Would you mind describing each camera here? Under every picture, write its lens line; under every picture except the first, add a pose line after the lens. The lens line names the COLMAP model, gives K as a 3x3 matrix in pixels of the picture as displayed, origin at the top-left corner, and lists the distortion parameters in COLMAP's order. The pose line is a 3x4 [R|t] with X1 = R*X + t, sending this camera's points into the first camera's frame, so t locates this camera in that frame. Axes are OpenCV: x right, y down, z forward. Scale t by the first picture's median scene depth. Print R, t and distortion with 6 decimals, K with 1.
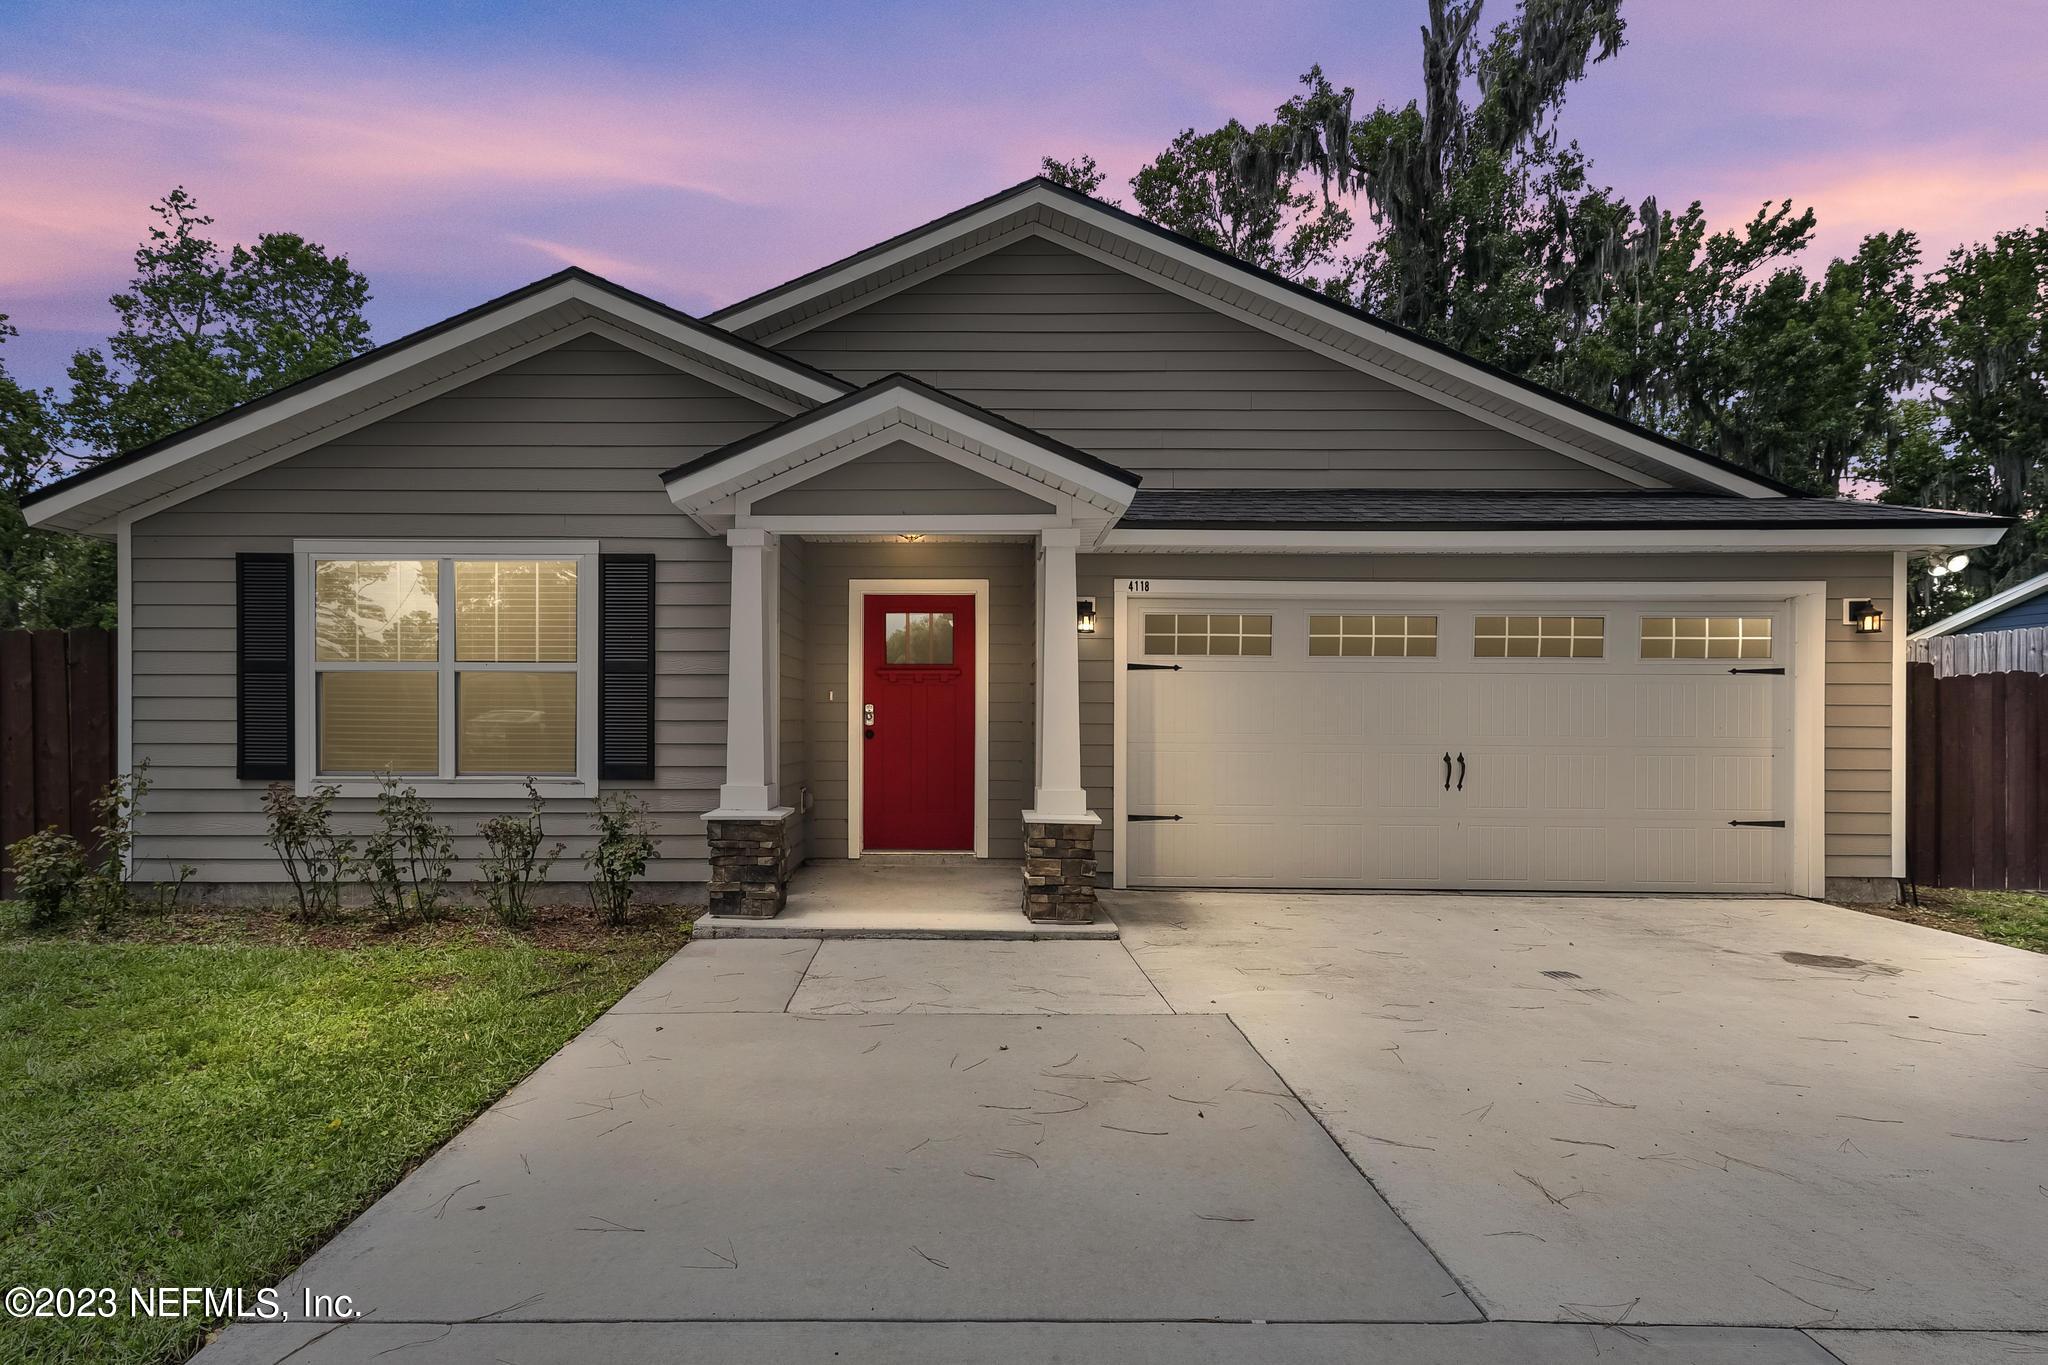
lens RADIAL K [[1080.3, 0, 1022.2], [0, 1080.3, 723.8], [0, 0, 1]] dist [0.012419, -0.001067]
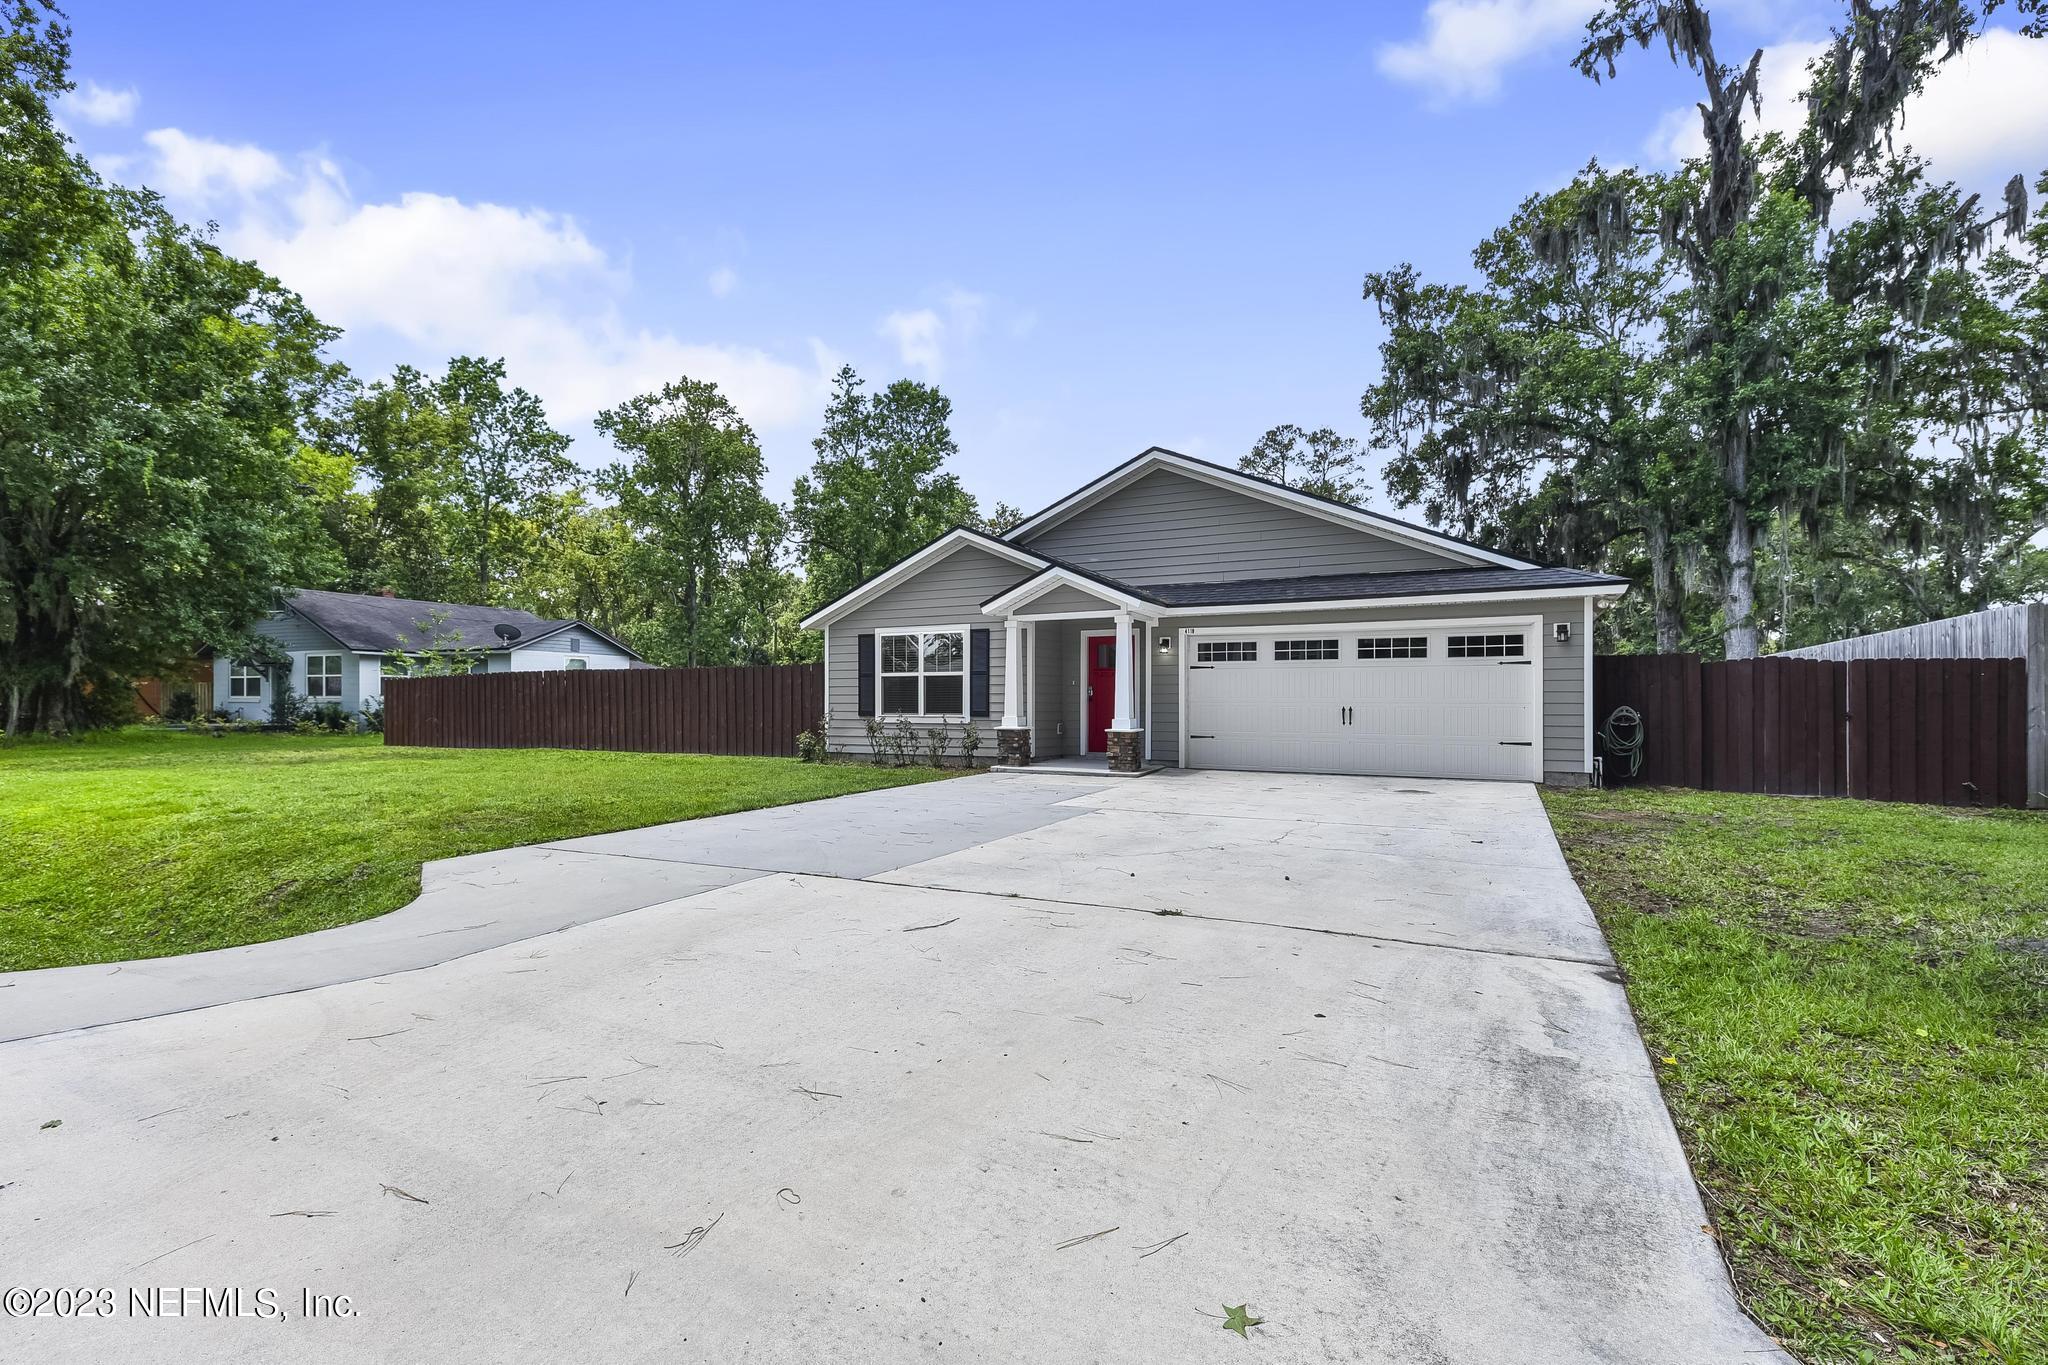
lens RADIAL K [[928.9, 0, 1024.0], [0, 928.9, 682.5], [0, 0, 1]] dist [-0.001075, -0.000474]
pose [[0.891642, -0.014256, -0.452516, 0.141562], [0.003179, 0.999677, -0.025230, 0.005188], [0.452729, 0.021057, 0.891399, -0.179286]]
